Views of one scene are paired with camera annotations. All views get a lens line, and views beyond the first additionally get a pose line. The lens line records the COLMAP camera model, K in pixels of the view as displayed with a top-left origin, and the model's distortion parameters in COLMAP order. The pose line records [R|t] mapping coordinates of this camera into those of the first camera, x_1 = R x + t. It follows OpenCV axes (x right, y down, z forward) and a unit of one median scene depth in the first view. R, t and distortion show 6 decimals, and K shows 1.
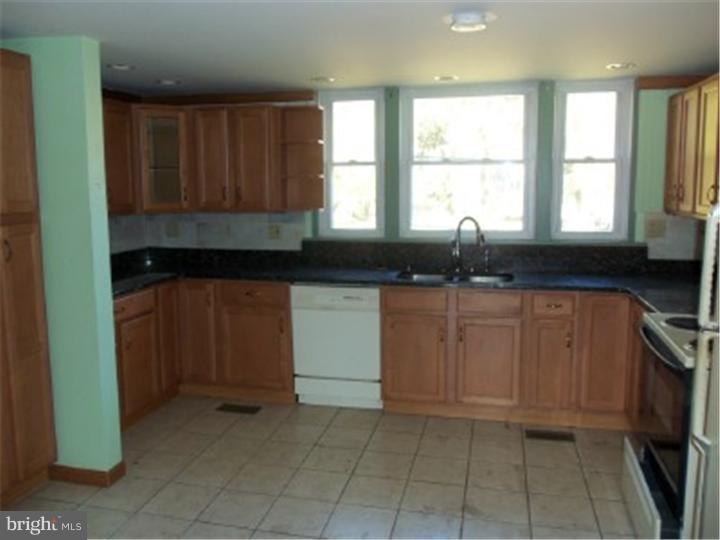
lens RADIAL K [[601.9, 0, 360.0], [0, 601.9, 270.0], [0, 0, 1]] dist [-0.013105, -0.010323]
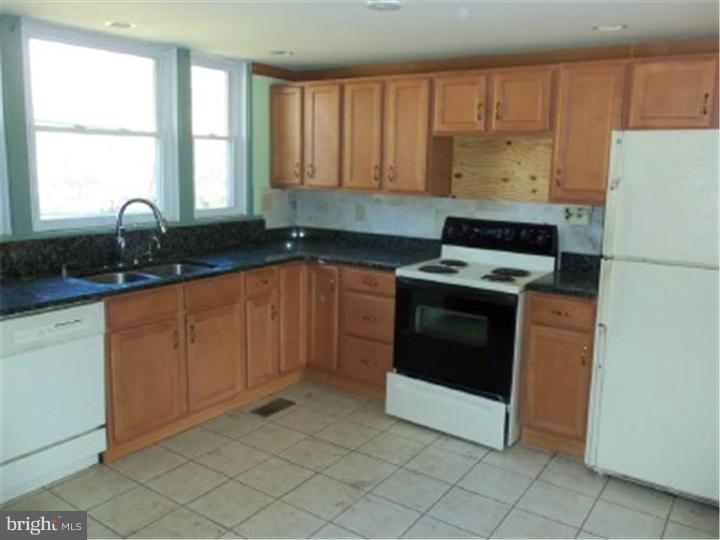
lens RADIAL K [[601.9, 0, 360.0], [0, 601.9, 270.0], [0, 0, 1]] dist [-0.013105, -0.010323]
pose [[0.366955, -0.151944, 0.917746, -0.506122], [0.096142, 0.987482, 0.125047, -0.068423], [-0.925257, 0.042347, 0.376970, 0.420995]]
